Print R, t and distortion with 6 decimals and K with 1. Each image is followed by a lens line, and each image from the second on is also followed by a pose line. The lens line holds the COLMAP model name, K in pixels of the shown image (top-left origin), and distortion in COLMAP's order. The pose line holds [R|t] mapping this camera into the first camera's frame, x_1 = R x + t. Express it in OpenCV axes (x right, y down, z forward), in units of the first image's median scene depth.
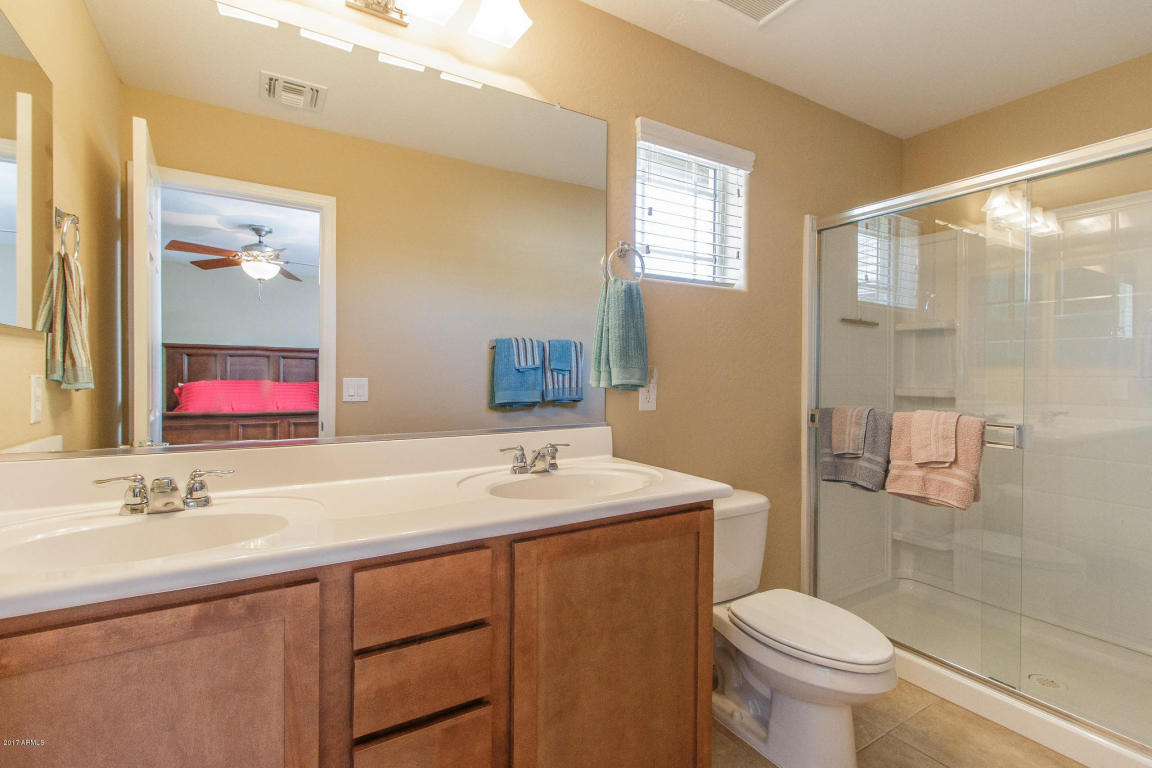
lens RADIAL K [[528.4, 0, 575.8], [0, 528.4, 381.6], [0, 0, 1]] dist [0.000092, 0.000431]
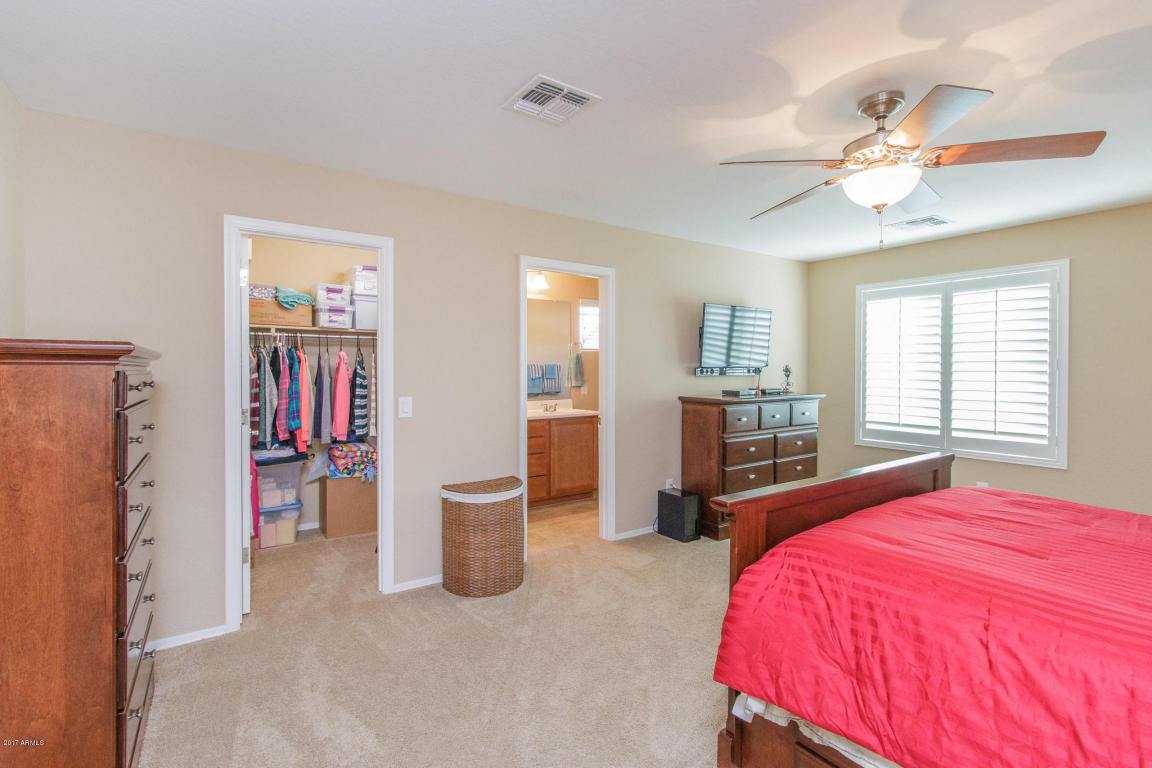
lens RADIAL K [[528.4, 0, 576.8], [0, 528.4, 379.6], [0, 0, 1]] dist [0.000092, 0.000431]
pose [[0.998251, -0.009825, 0.058298, -0.081853], [0.009714, 0.999950, 0.002186, -0.035454], [-0.058316, -0.001616, 0.998297, -1.988923]]
